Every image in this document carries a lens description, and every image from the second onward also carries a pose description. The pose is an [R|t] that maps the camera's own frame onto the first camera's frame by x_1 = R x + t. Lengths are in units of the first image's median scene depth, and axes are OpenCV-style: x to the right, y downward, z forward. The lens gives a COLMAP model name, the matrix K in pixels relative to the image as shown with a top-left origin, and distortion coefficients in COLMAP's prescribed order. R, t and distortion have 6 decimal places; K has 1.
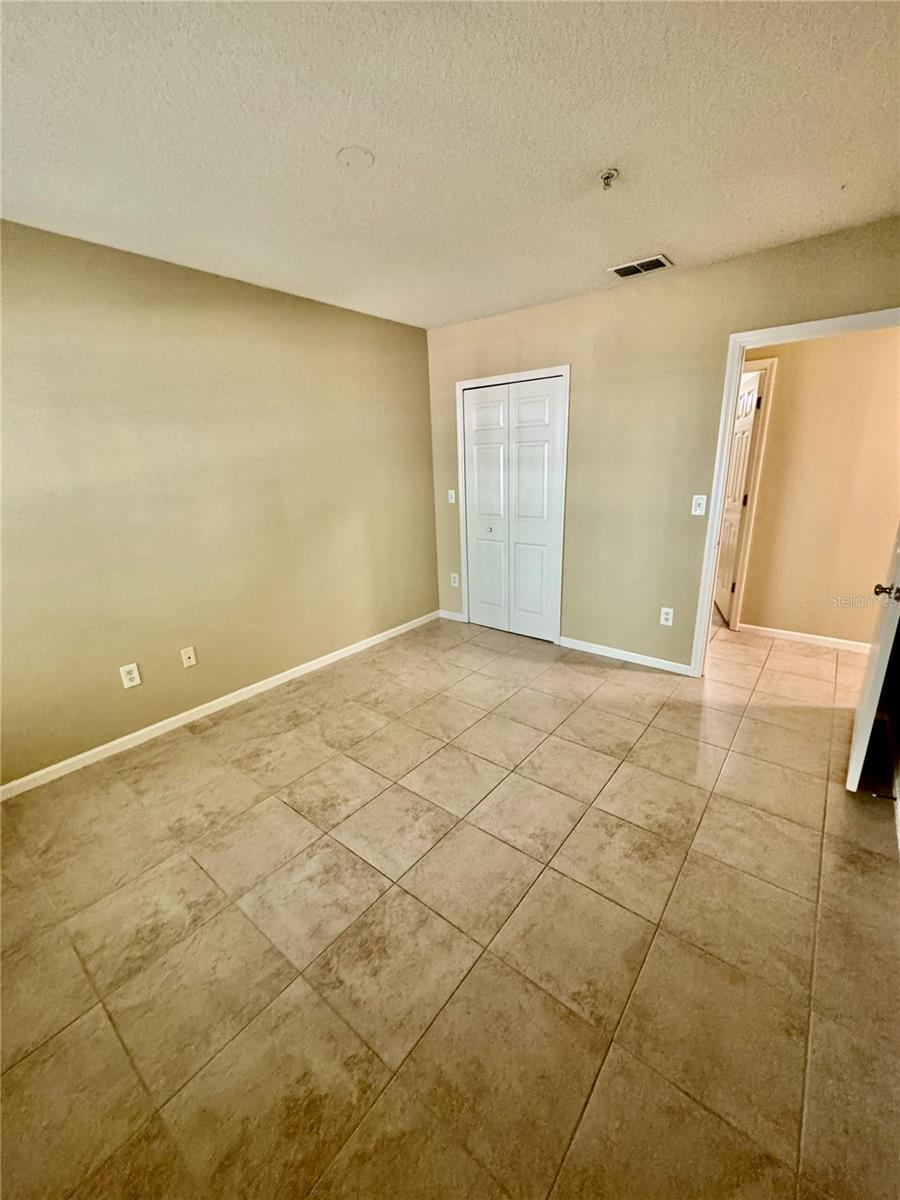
lens RADIAL K [[477.7, 0, 453.7], [0, 477.7, 601.0], [0, 0, 1]] dist [-0.001770, 0.000668]
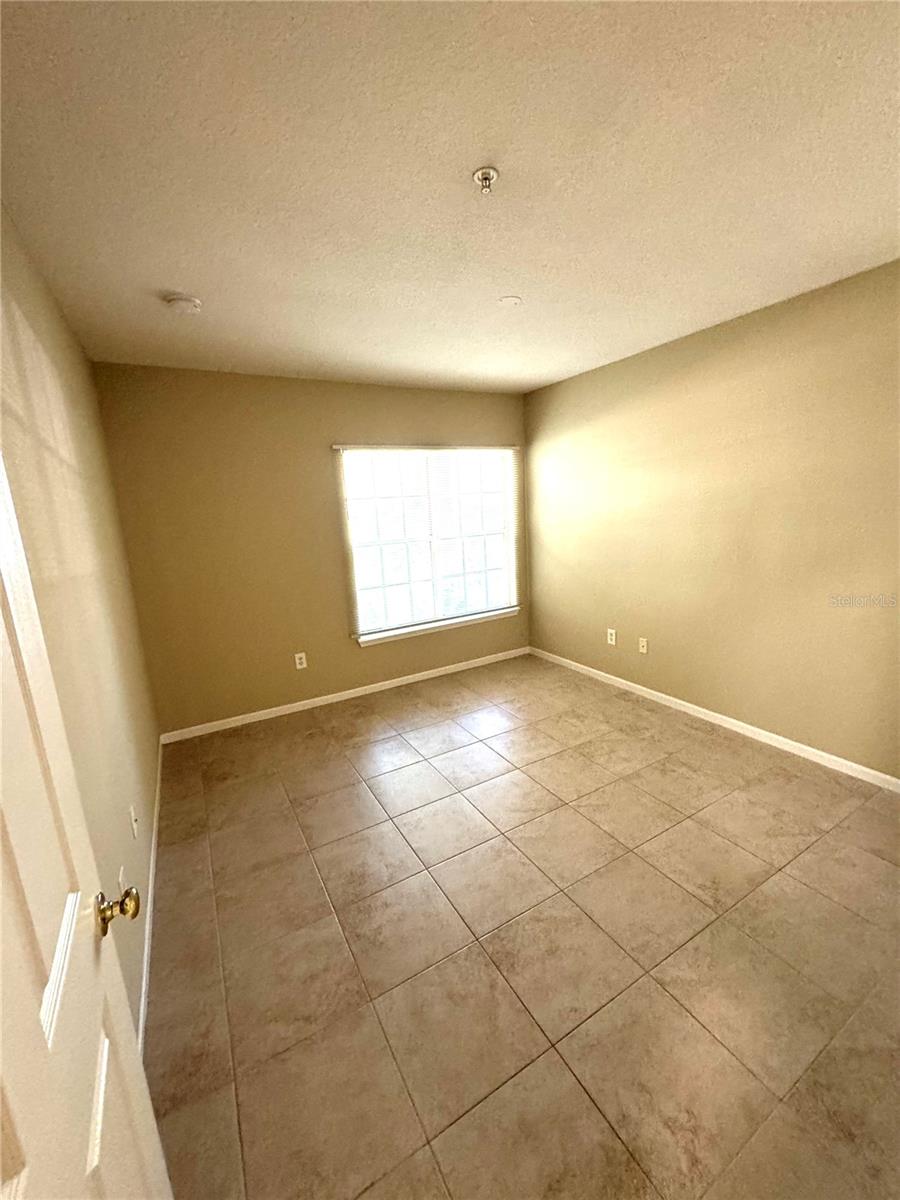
lens RADIAL K [[477.7, 0, 445.5], [0, 477.7, 593.7], [0, 0, 1]] dist [-0.001770, 0.000668]
pose [[-0.375229, 0.223117, -0.899679, 0.773286], [-0.205736, 0.926342, 0.315535, -0.310136], [0.903812, 0.303494, -0.301687, 0.873124]]
